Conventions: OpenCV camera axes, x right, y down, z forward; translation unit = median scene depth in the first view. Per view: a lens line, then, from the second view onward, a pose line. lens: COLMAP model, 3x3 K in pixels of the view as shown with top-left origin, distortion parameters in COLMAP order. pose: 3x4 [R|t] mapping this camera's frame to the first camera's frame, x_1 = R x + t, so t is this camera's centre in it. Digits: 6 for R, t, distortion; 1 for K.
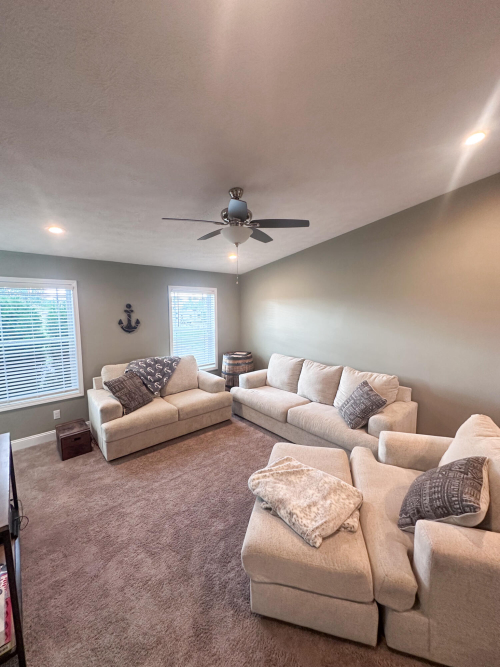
lens RADIAL K [[265.5, 0, 250.0], [0, 265.5, 333.5], [0, 0, 1]] dist [-0.000894, 0.000085]
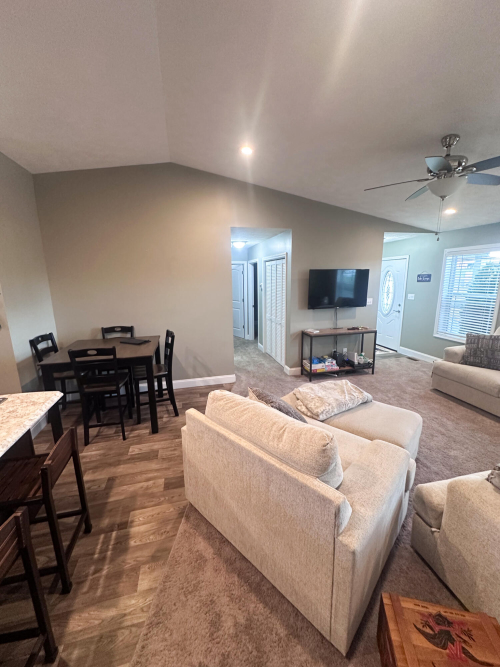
lens RADIAL K [[265.5, 0, 250.0], [0, 265.5, 333.5], [0, 0, 1]] dist [-0.000894, 0.000085]
pose [[-0.469240, 0.193460, -0.861619, 0.739930], [-0.076128, 0.963213, 0.257731, -0.035499], [0.879783, 0.186531, -0.437250, 0.552851]]
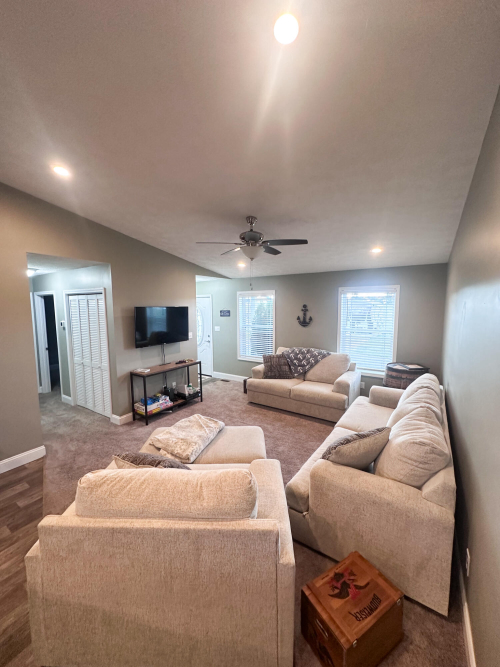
lens RADIAL K [[265.5, 0, 250.0], [0, 265.5, 333.5], [0, 0, 1]] dist [-0.000894, 0.000085]
pose [[0.253104, 0.102129, -0.962033, 0.758865], [-0.097875, 0.992013, 0.079561, -0.048952], [0.962475, 0.074022, 0.261078, 0.418618]]
